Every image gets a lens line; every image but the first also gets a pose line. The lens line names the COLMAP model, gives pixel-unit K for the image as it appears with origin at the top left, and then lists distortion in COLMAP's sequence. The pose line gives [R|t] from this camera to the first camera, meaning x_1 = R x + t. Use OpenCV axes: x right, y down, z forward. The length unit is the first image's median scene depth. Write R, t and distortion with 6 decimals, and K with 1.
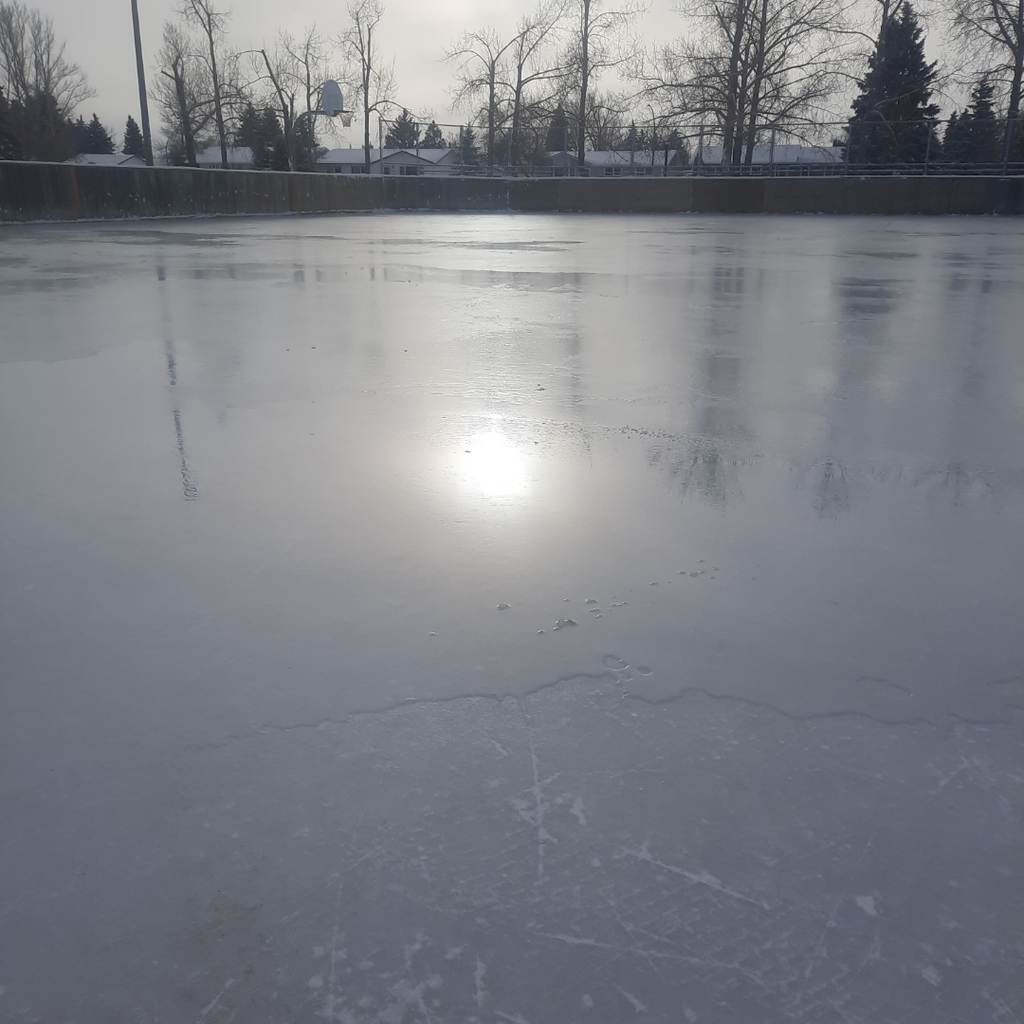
lens RADIAL K [[1000.9, 0, 476.8], [0, 1000.9, 492.1], [0, 0, 1]] dist [0.070994, -0.067153]
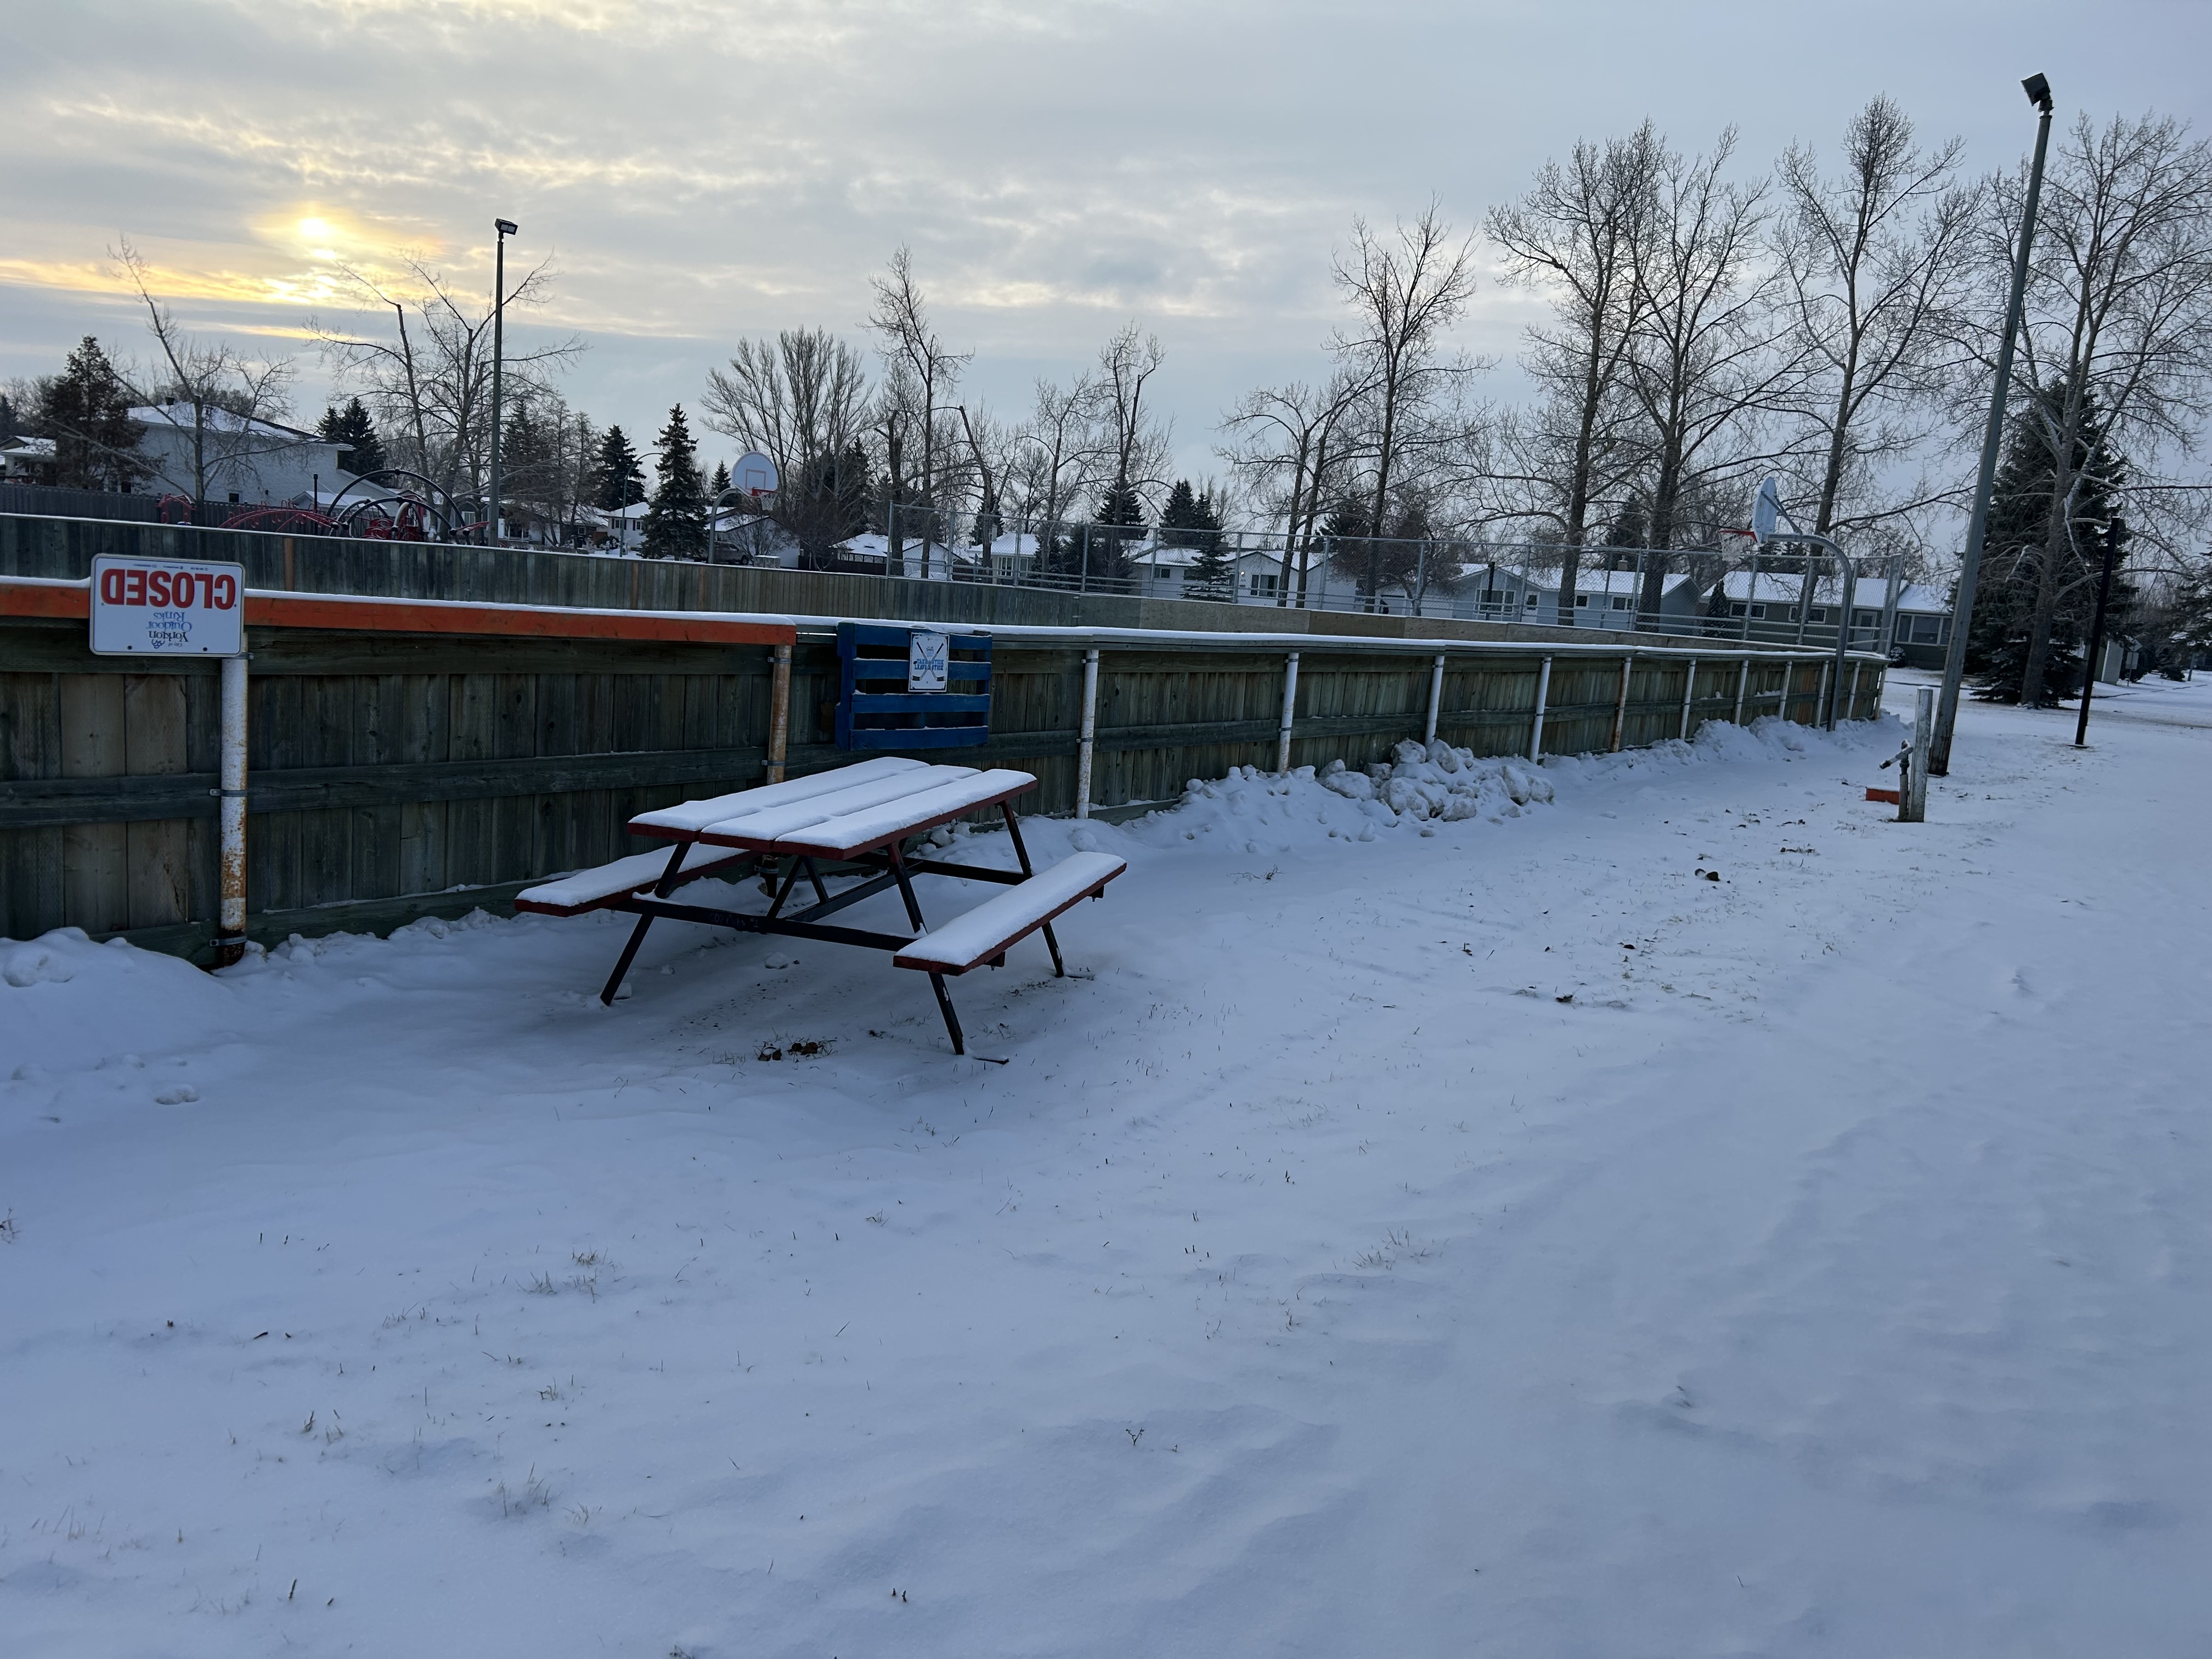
lens RADIAL K [[1660.9, 0, 1106.0], [0, 1660.9, 829.5], [0, 0, 1]] dist [0.047747, -0.049867]
pose [[0.952940, 0.104949, -0.284415, 0.221180], [-0.148549, 0.979468, -0.136295, 0.004632], [0.264271, 0.172130, 0.948964, -0.039784]]
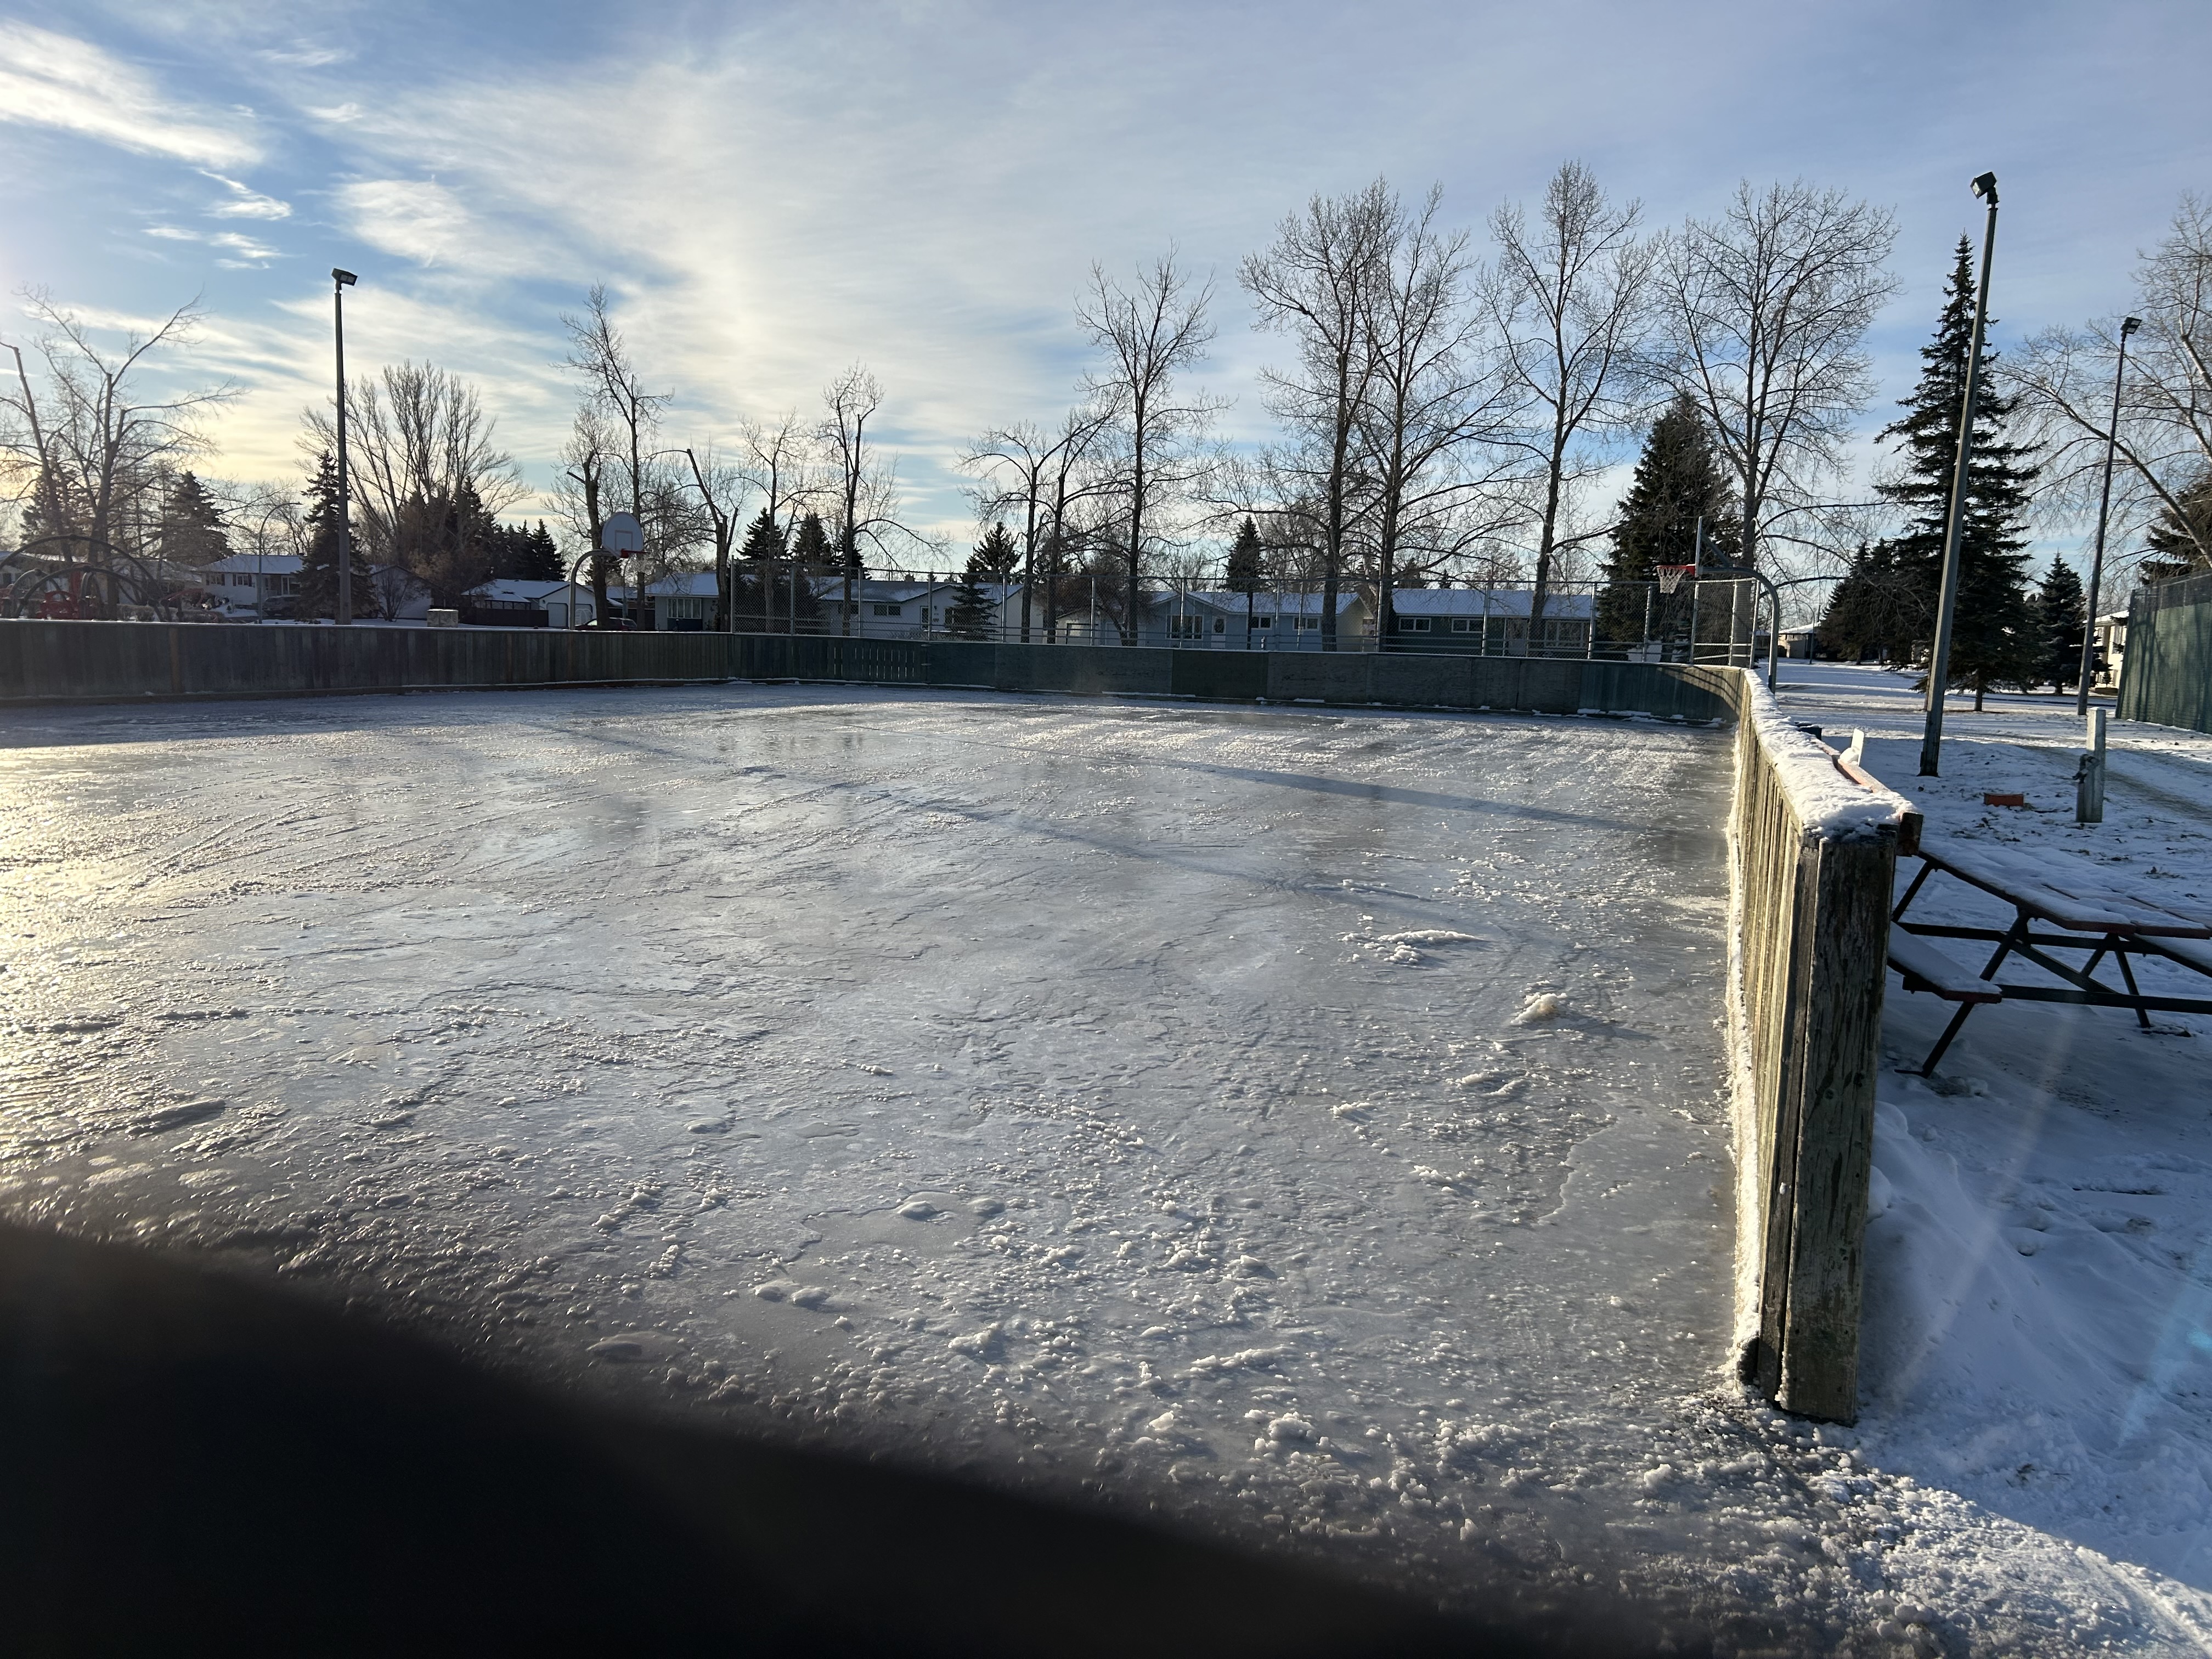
lens RADIAL K [[1660.9, 0, 1106.0], [0, 1660.9, 829.5], [0, 0, 1]] dist [0.047747, -0.049867]
pose [[0.998400, 0.027708, -0.049287, 0.120594], [-0.035868, 0.984223, -0.173256, 0.008849], [0.043708, 0.174747, 0.983643, -0.062387]]
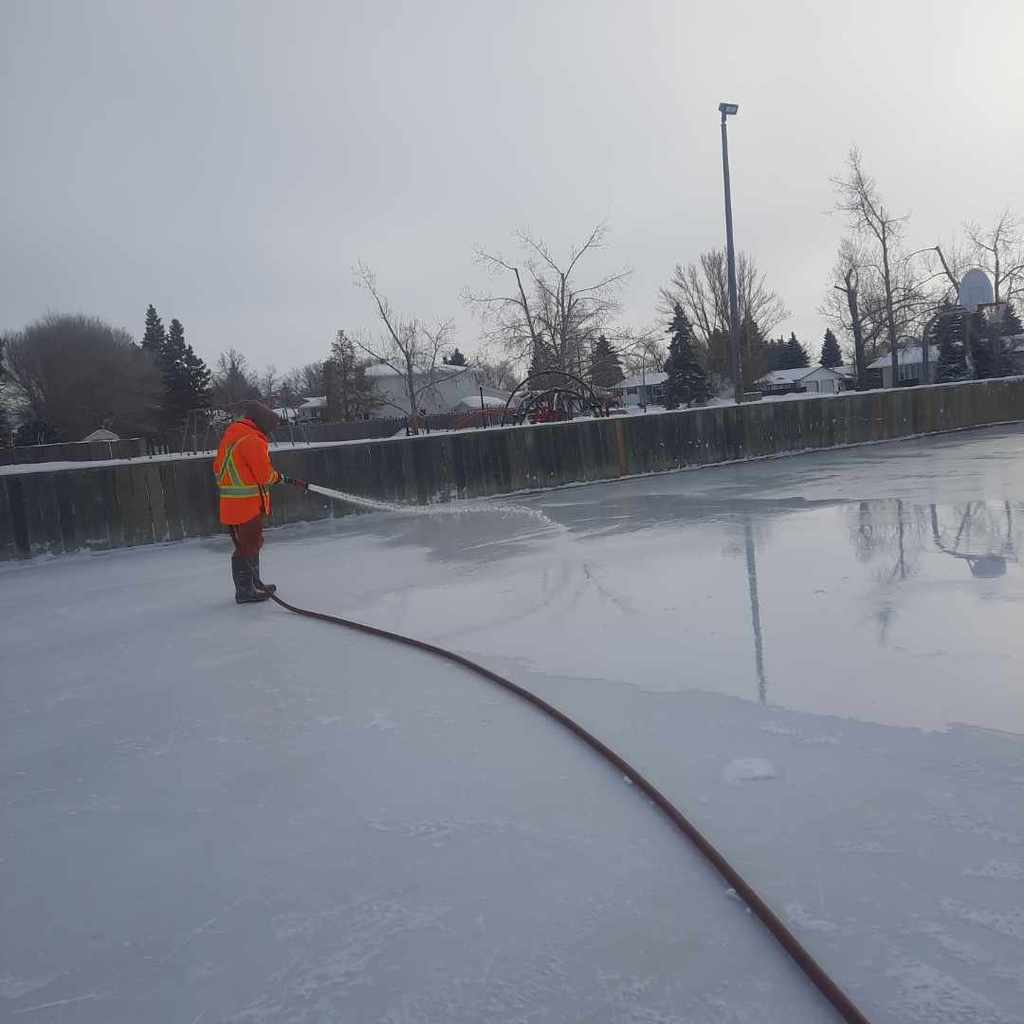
lens RADIAL K [[962.2, 0, 512.0], [0, 962.2, 512.0], [0, 0, 1]] dist [0.087156, -0.078307]
pose [[0.797063, -0.018771, -0.603604, 0.011502], [-0.081824, 0.986943, -0.138740, -0.037489], [0.598327, 0.159974, 0.785120, 0.094987]]
